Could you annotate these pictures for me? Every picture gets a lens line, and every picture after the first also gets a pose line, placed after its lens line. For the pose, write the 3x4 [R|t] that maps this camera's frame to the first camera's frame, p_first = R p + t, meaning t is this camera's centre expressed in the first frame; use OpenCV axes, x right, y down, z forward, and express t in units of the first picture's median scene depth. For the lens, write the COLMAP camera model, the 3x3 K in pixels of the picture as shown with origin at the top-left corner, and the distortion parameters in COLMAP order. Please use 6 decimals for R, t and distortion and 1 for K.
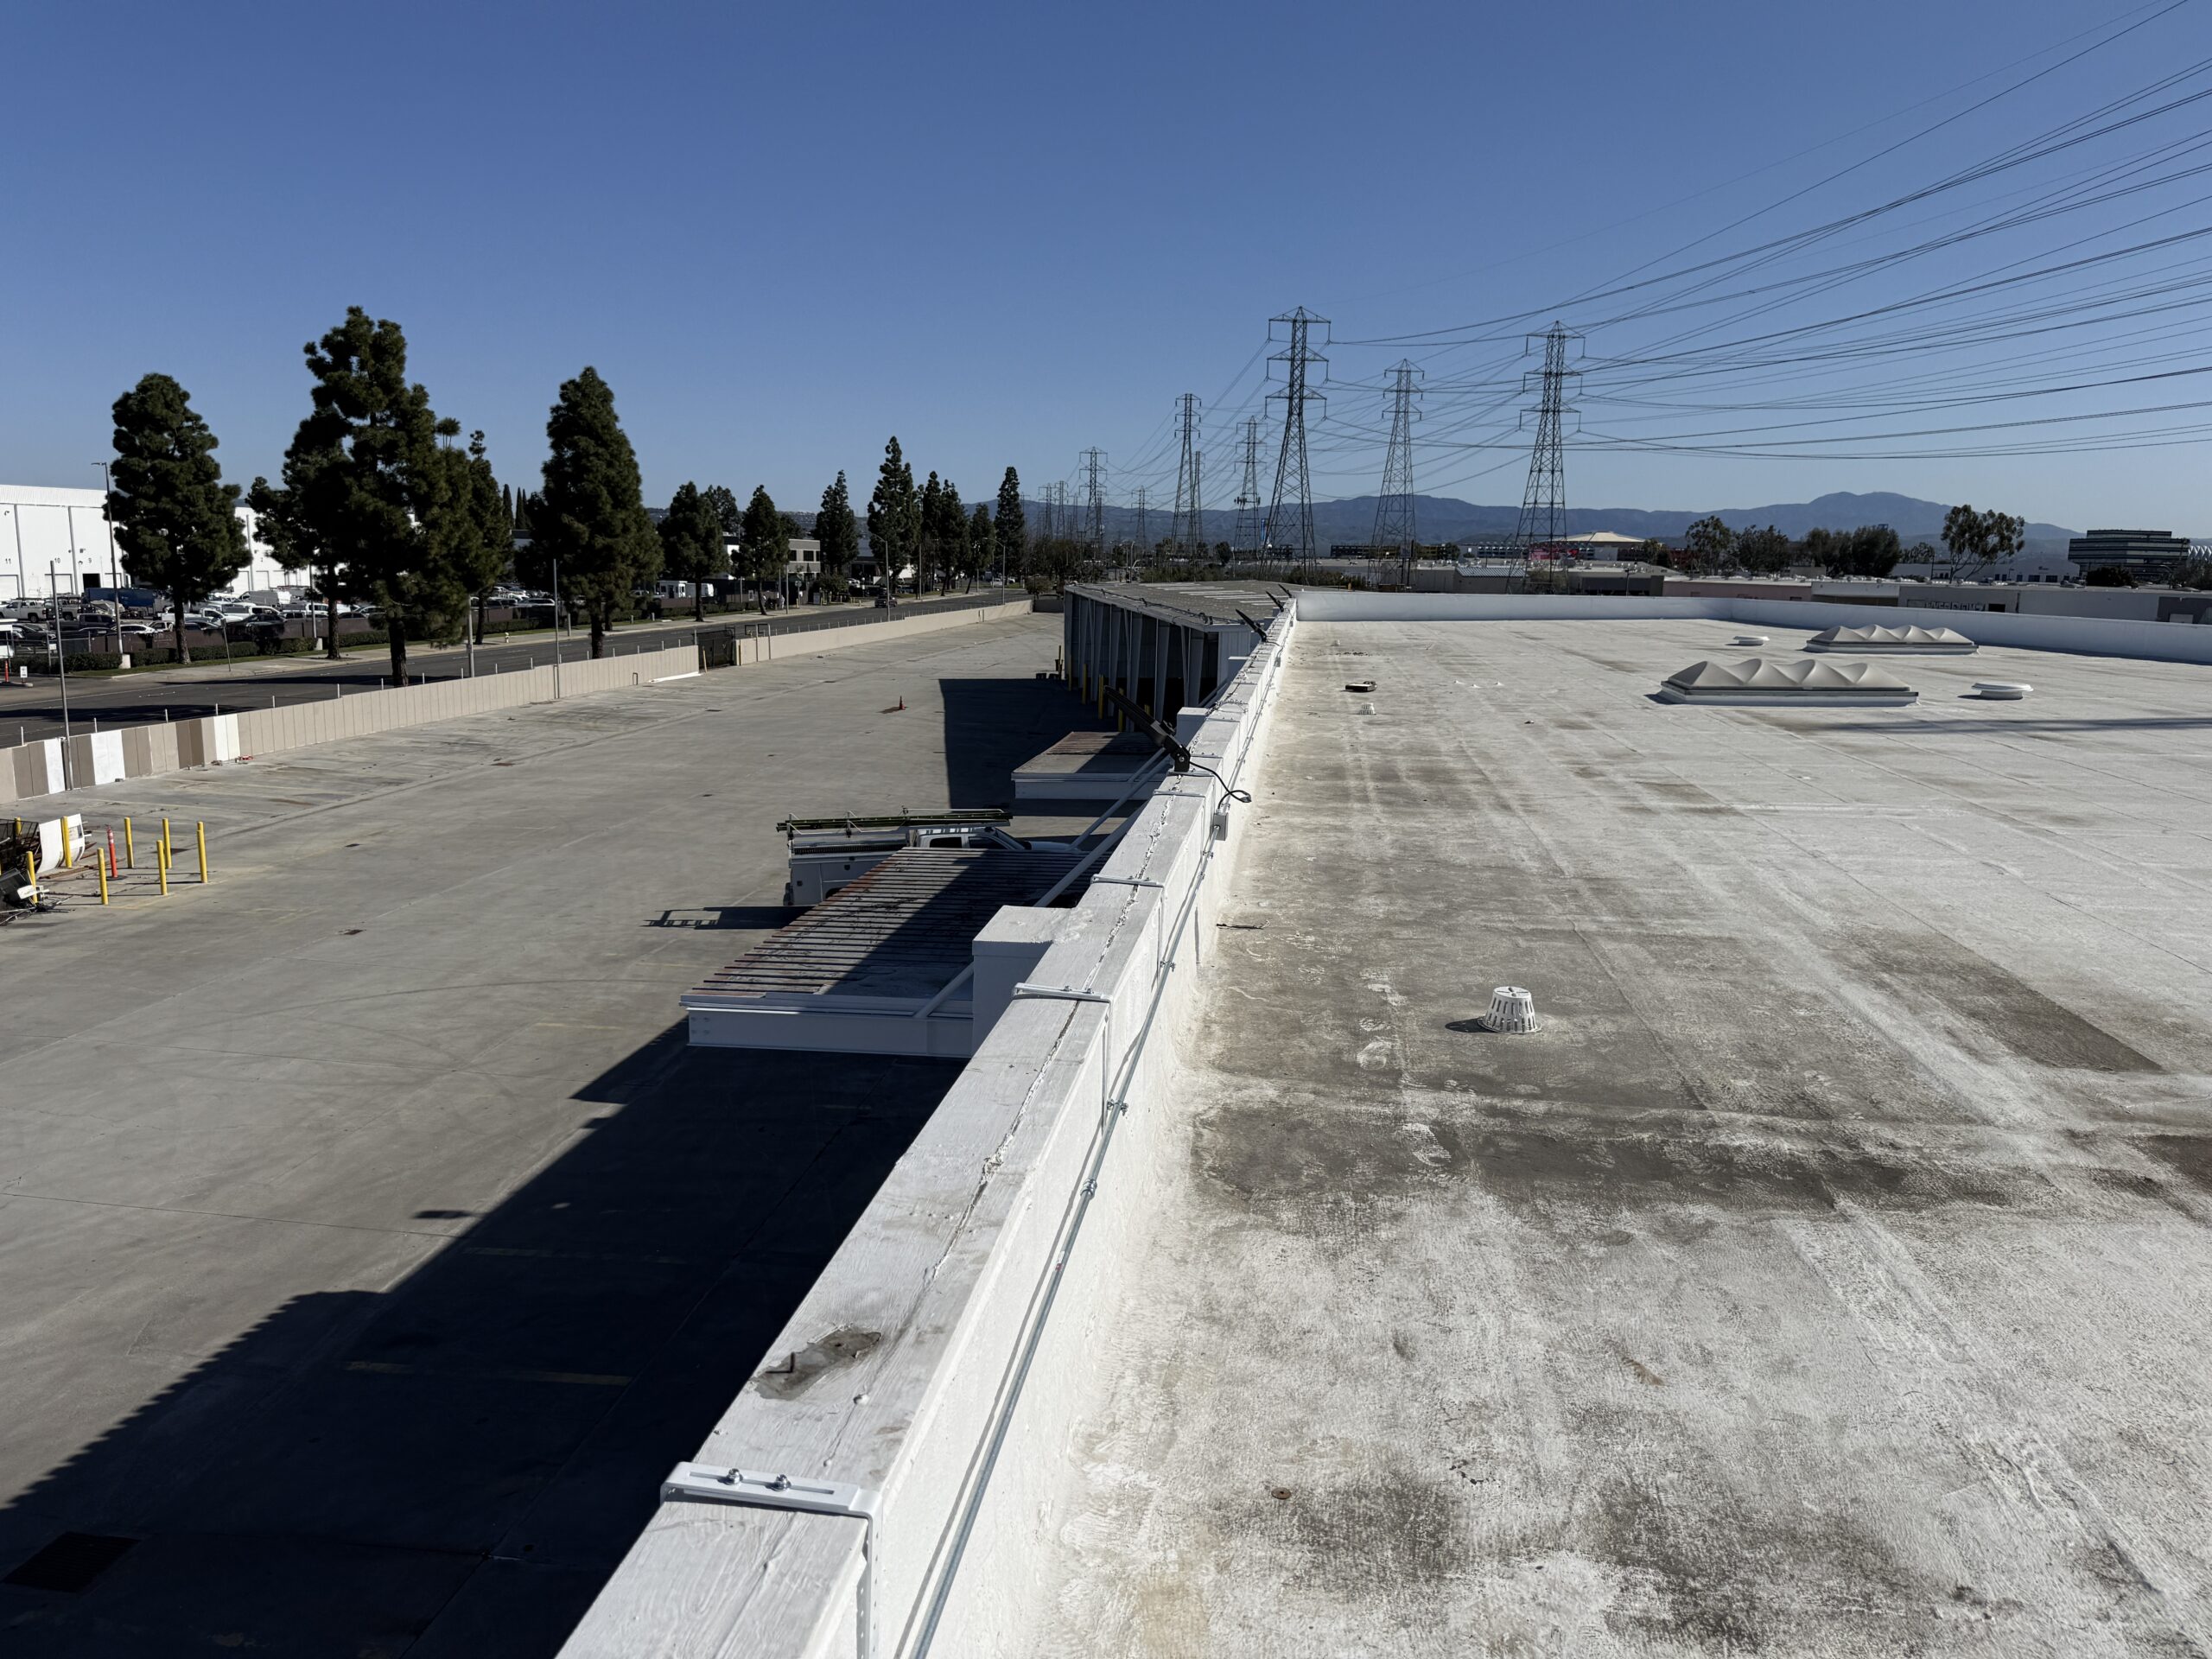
lens RADIAL K [[1536.8, 0, 1100.6], [0, 1536.8, 844.4], [0, 0, 1]] dist [0.051711, -0.093205]
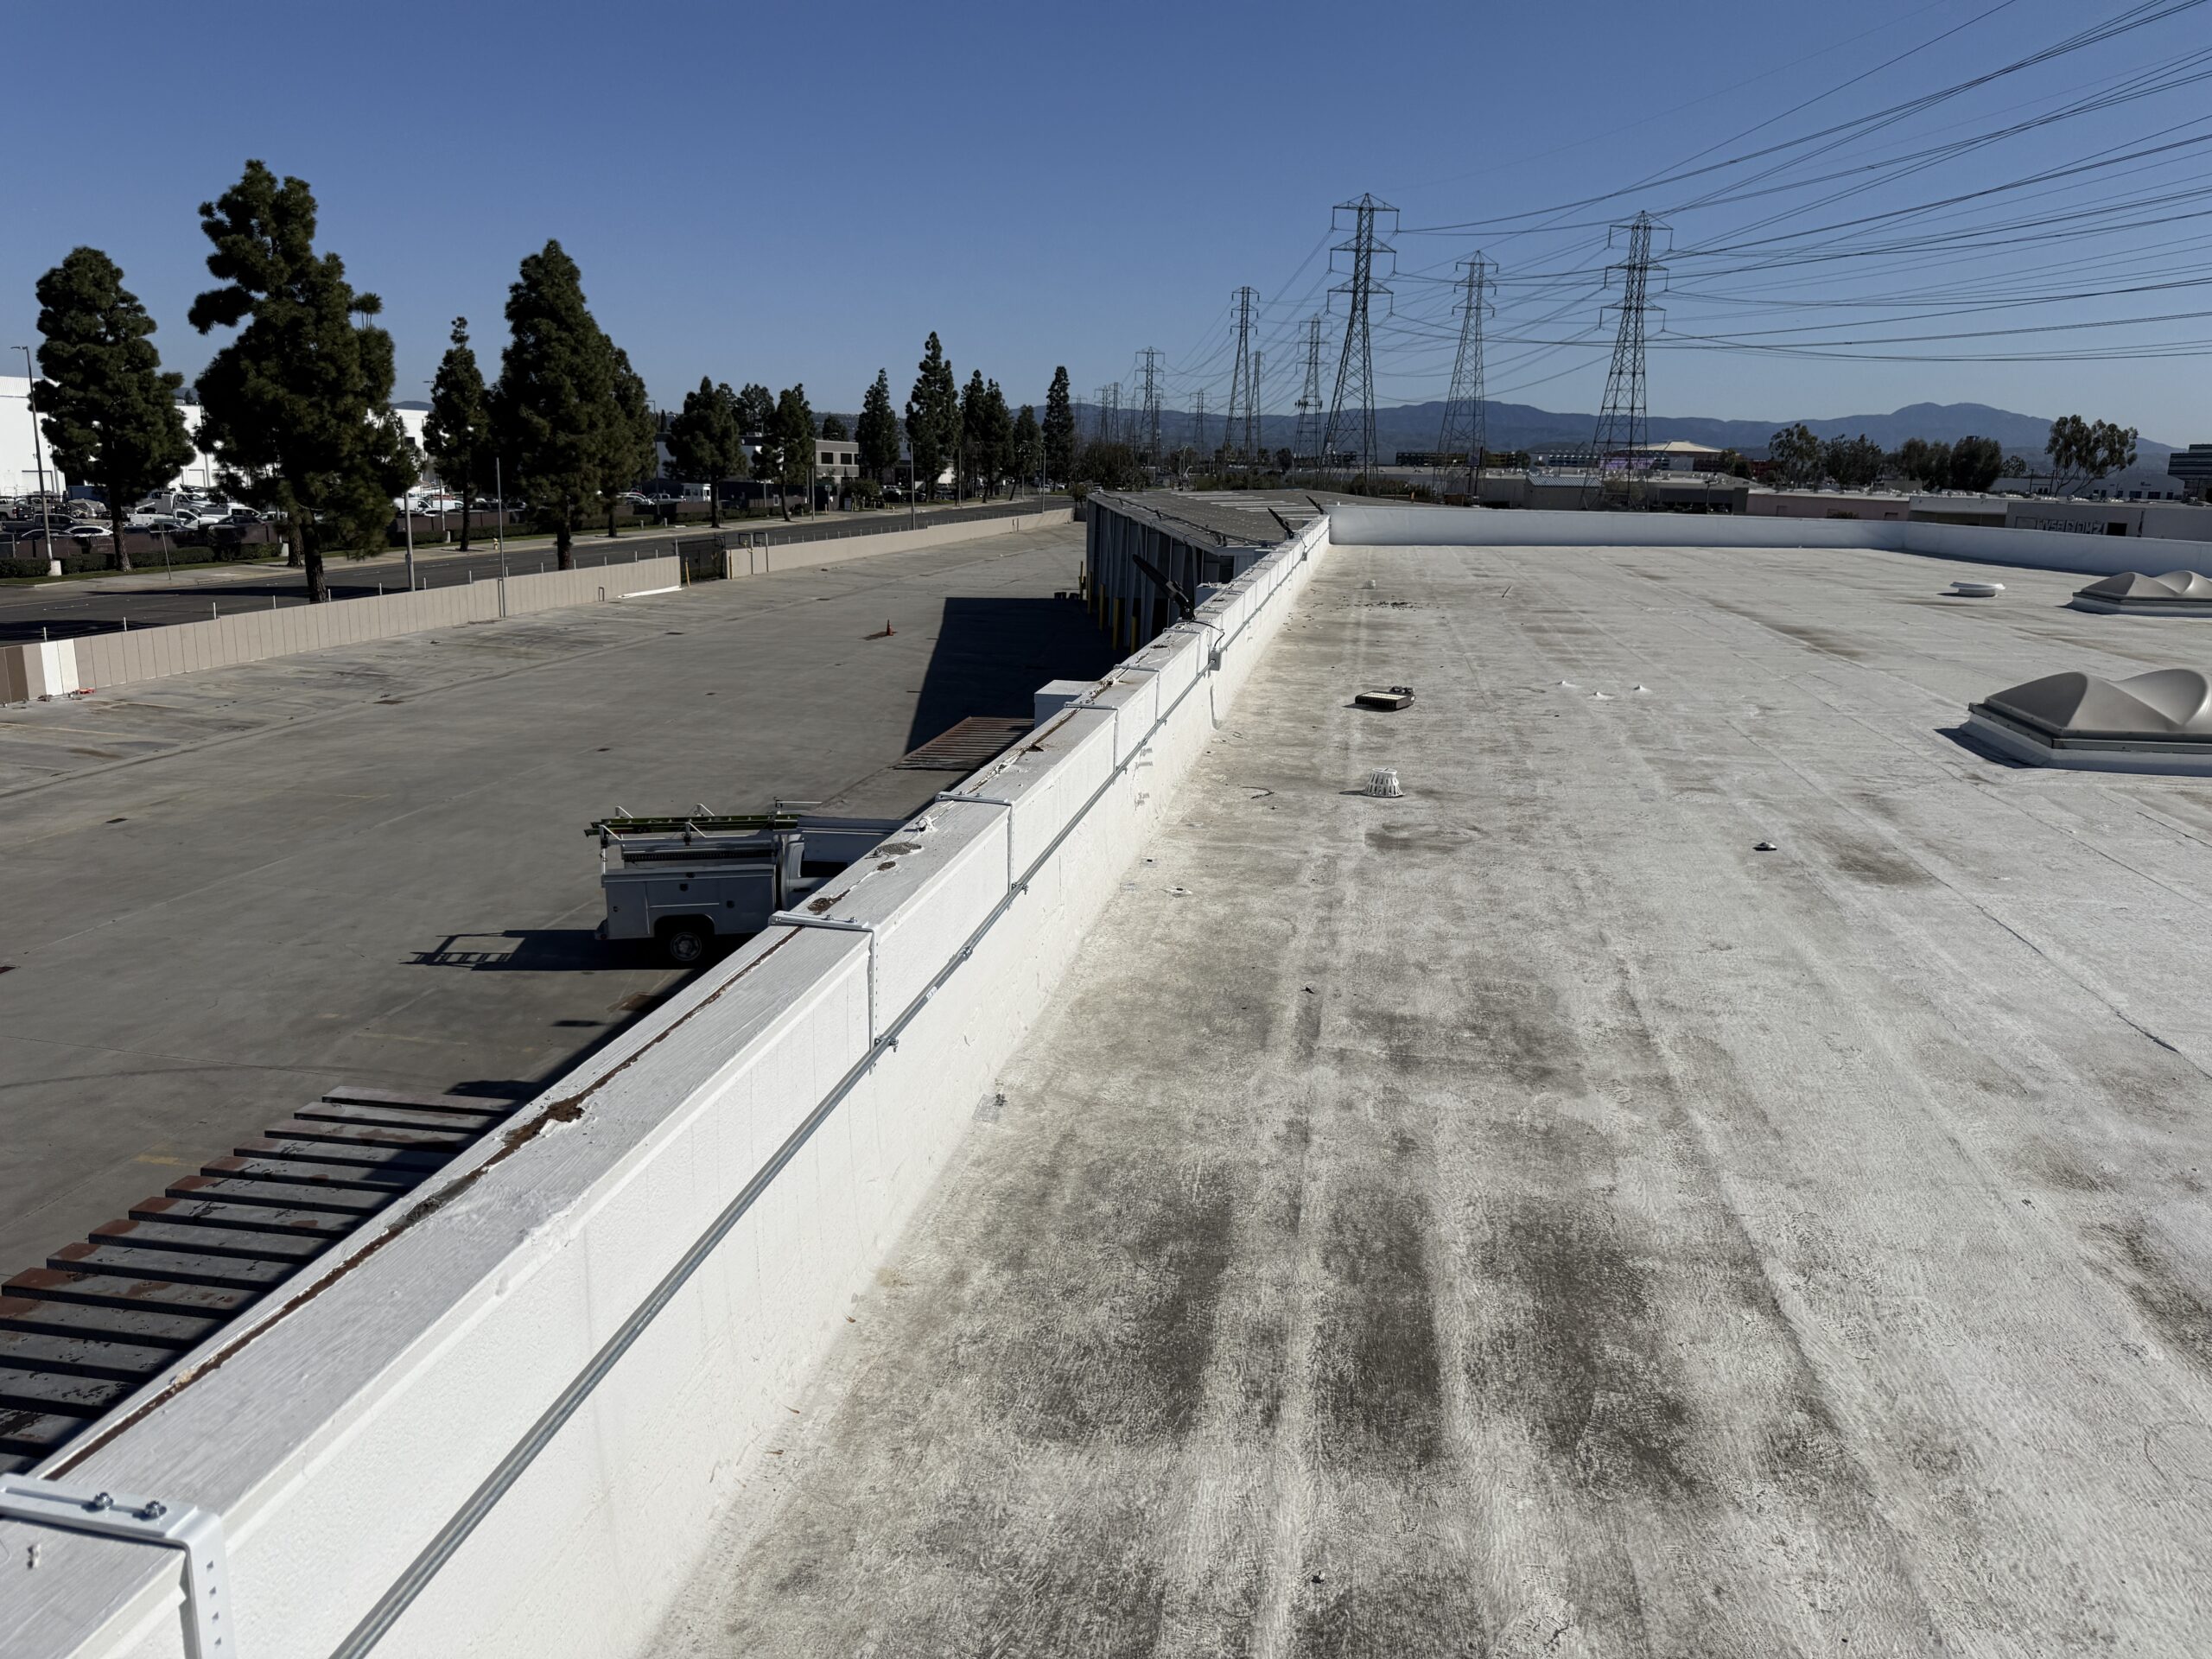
lens RADIAL K [[1511.9, 0, 1106.0], [0, 1511.9, 829.5], [0, 0, 1]] dist [0.027827, -0.045645]
pose [[0.999182, 0.017701, -0.036367, 0.023804], [-0.015748, 0.998455, 0.053297, -0.021529], [0.037254, -0.052681, 0.997916, 0.120911]]
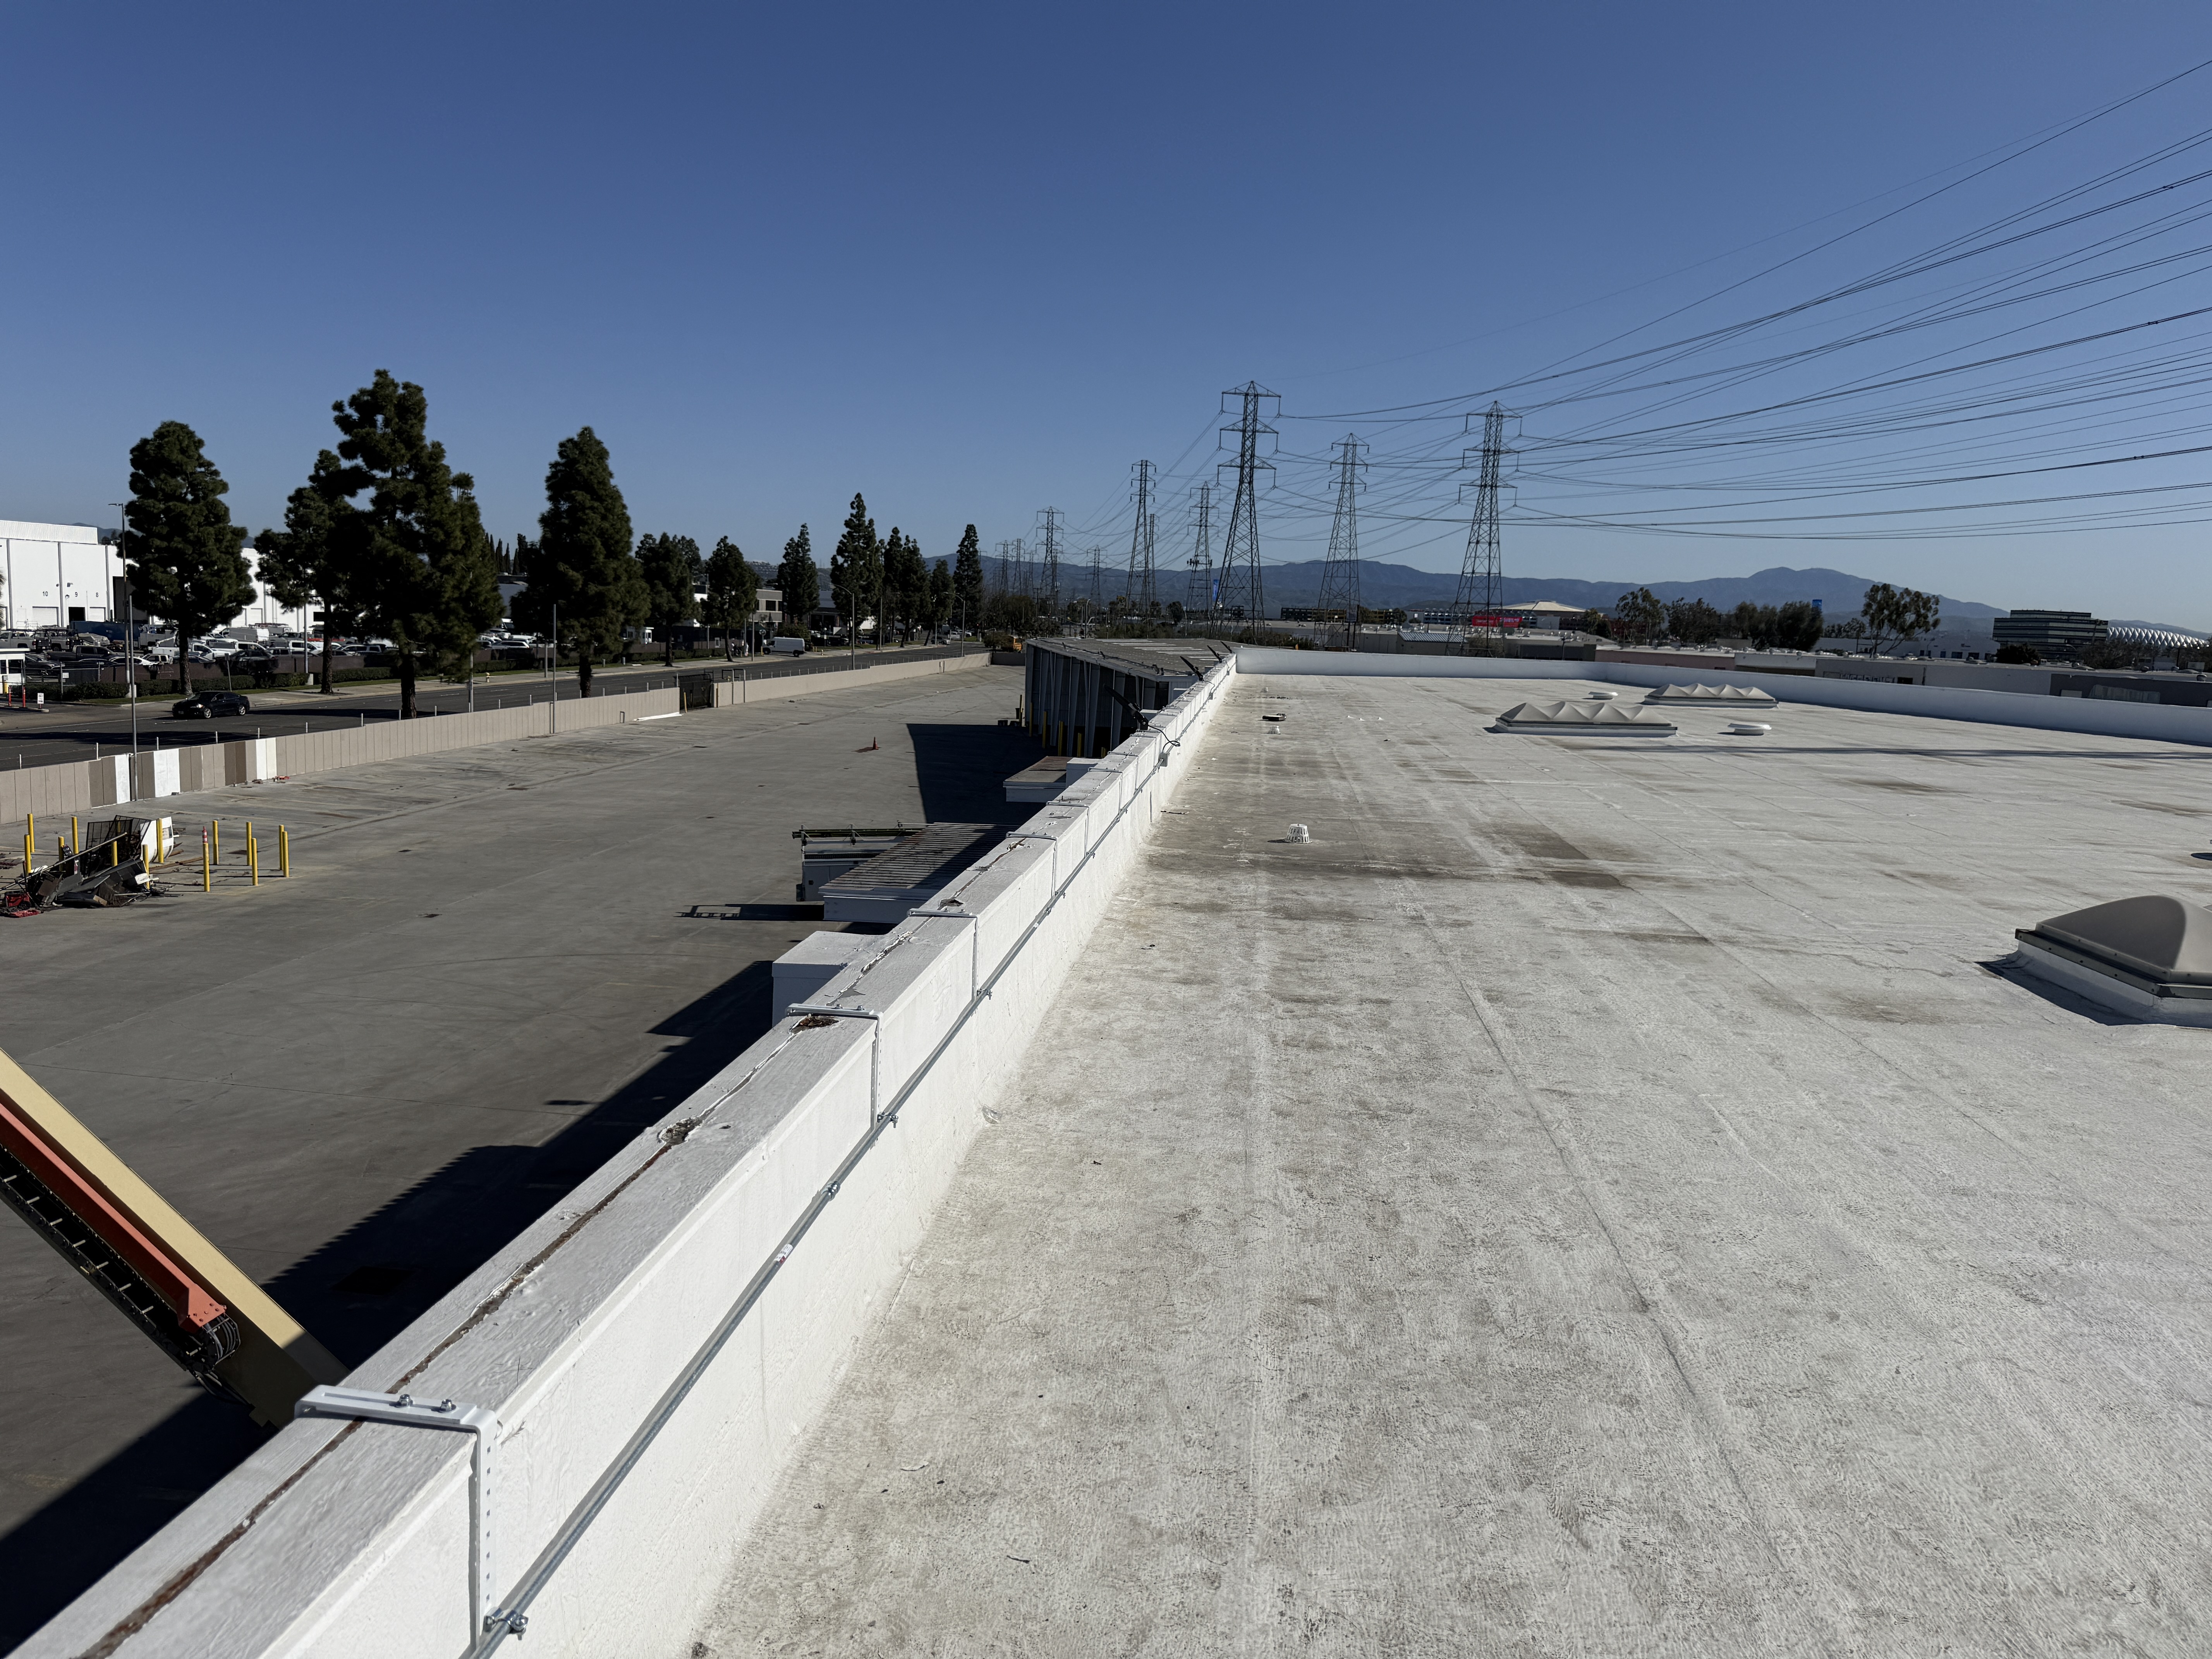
lens RADIAL K [[1558.6, 0, 1106.0], [0, 1558.6, 829.5], [0, 0, 1]] dist [0.053170, -0.110682]
pose [[0.999164, 0.018444, 0.036492, -0.005615], [-0.016702, 0.998732, -0.047482, 0.015167], [-0.037321, 0.046833, 0.998205, -0.082777]]
